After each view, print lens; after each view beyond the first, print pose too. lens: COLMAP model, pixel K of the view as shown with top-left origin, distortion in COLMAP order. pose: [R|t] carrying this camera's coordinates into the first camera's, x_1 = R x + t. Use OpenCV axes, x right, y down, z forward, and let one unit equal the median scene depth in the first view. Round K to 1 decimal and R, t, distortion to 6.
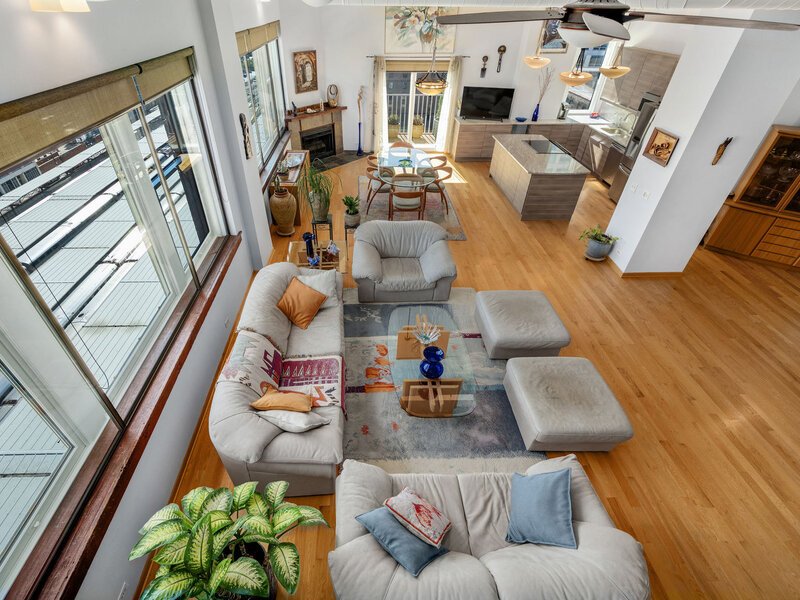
lens RADIAL K [[365.4, 0, 370.5], [0, 365.4, 271.8], [0, 0, 1]] dist [0.001625, -0.001323]
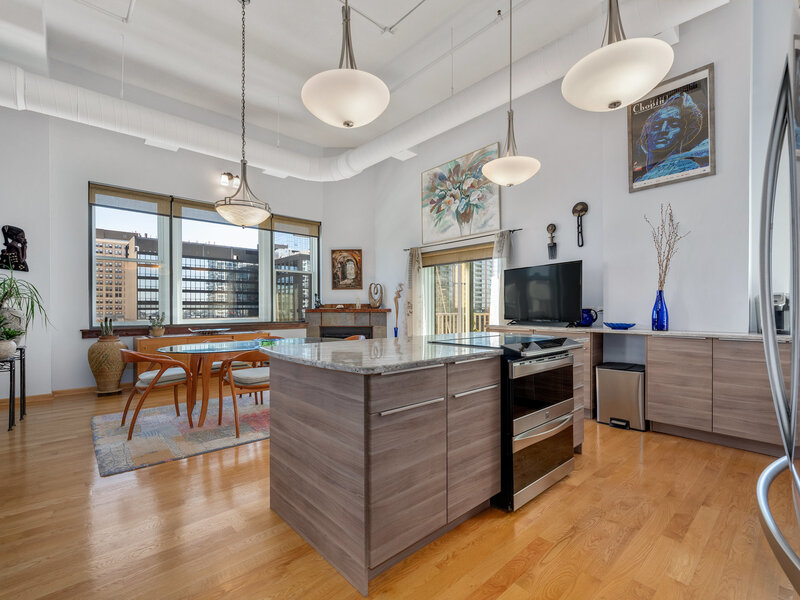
lens RADIAL K [[365.4, 0, 406.5], [0, 365.4, 308.9], [0, 0, 1]] dist [0.001625, -0.001323]
pose [[0.665554, -0.007246, -0.746315, 0.587966], [-0.437425, 0.806424, -0.397919, -0.165230], [0.604729, 0.591293, 0.533549, 0.646062]]
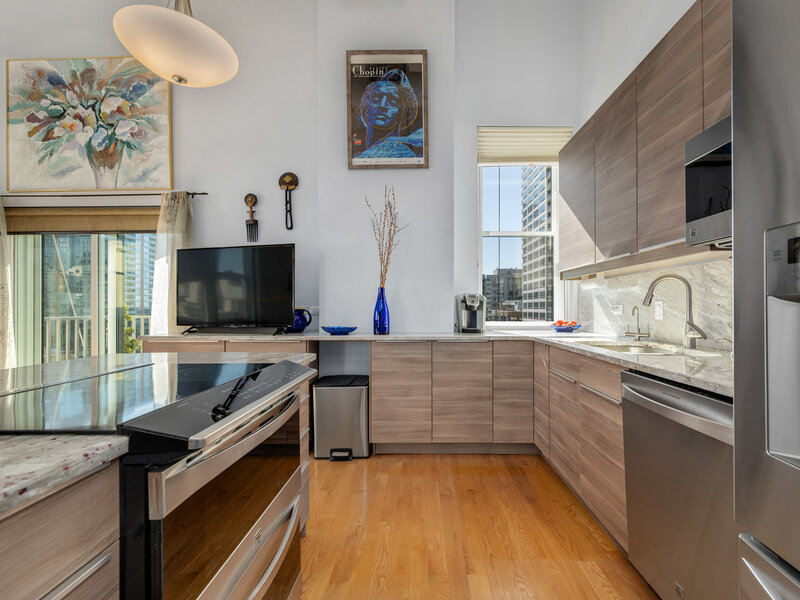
lens RADIAL K [[365.4, 0, 414.1], [0, 365.4, 306.1], [0, 0, 1]] dist [0.001625, -0.001323]
pose [[0.999525, -0.009735, -0.029225, 0.512969], [-0.009662, 0.801802, -0.597512, -0.244540], [0.029249, 0.597511, 0.801327, 0.753402]]
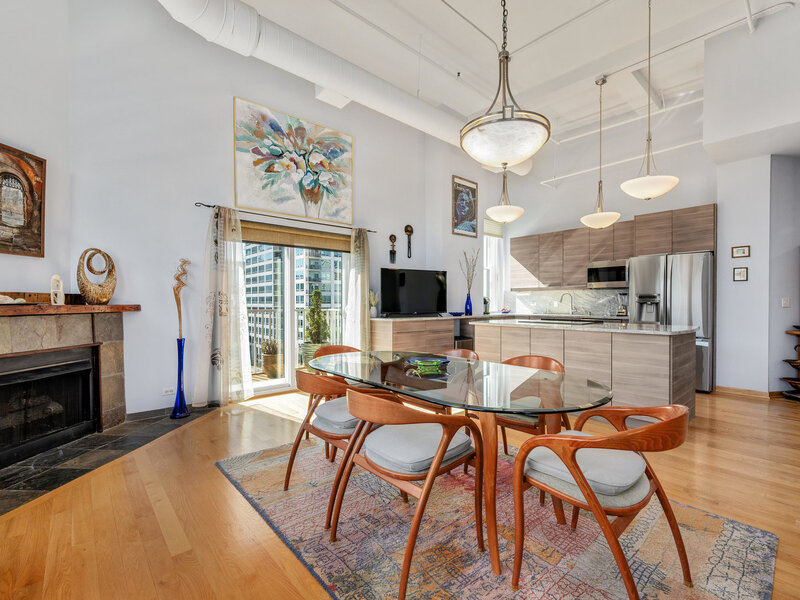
lens RADIAL K [[365.4, 0, 416.1], [0, 365.4, 305.8], [0, 0, 1]] dist [0.001625, -0.001323]
pose [[0.747065, -0.015254, 0.664576, -0.113300], [0.399421, 0.809445, -0.430419, -0.167835], [-0.531372, 0.586997, 0.610801, 0.636843]]
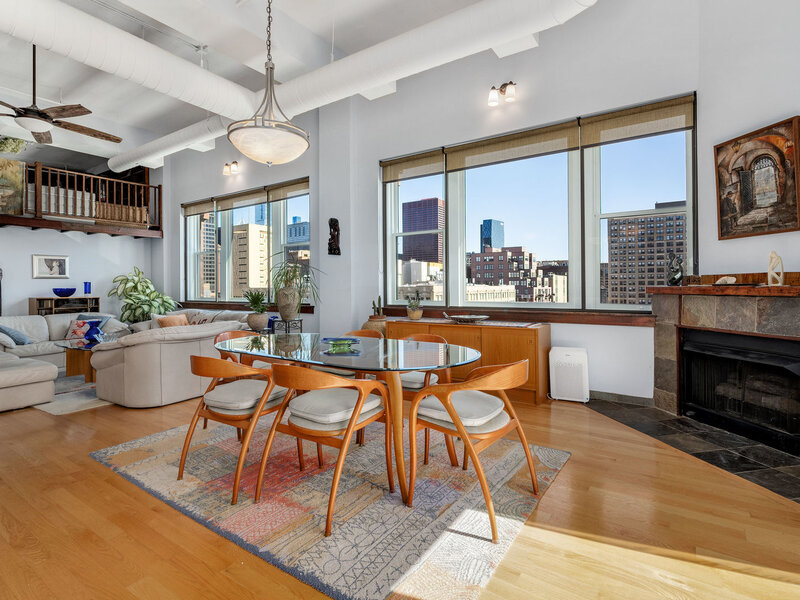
lens RADIAL K [[414.0, 0, 407.5], [0, 414.0, 286.4], [0, 0, 1]] dist [-0.000642, -0.001353]
pose [[-0.572006, -0.001867, -0.820248, 0.329936], [-0.484564, 0.807620, 0.336076, -0.428776], [0.661821, 0.589700, -0.462868, 0.997109]]
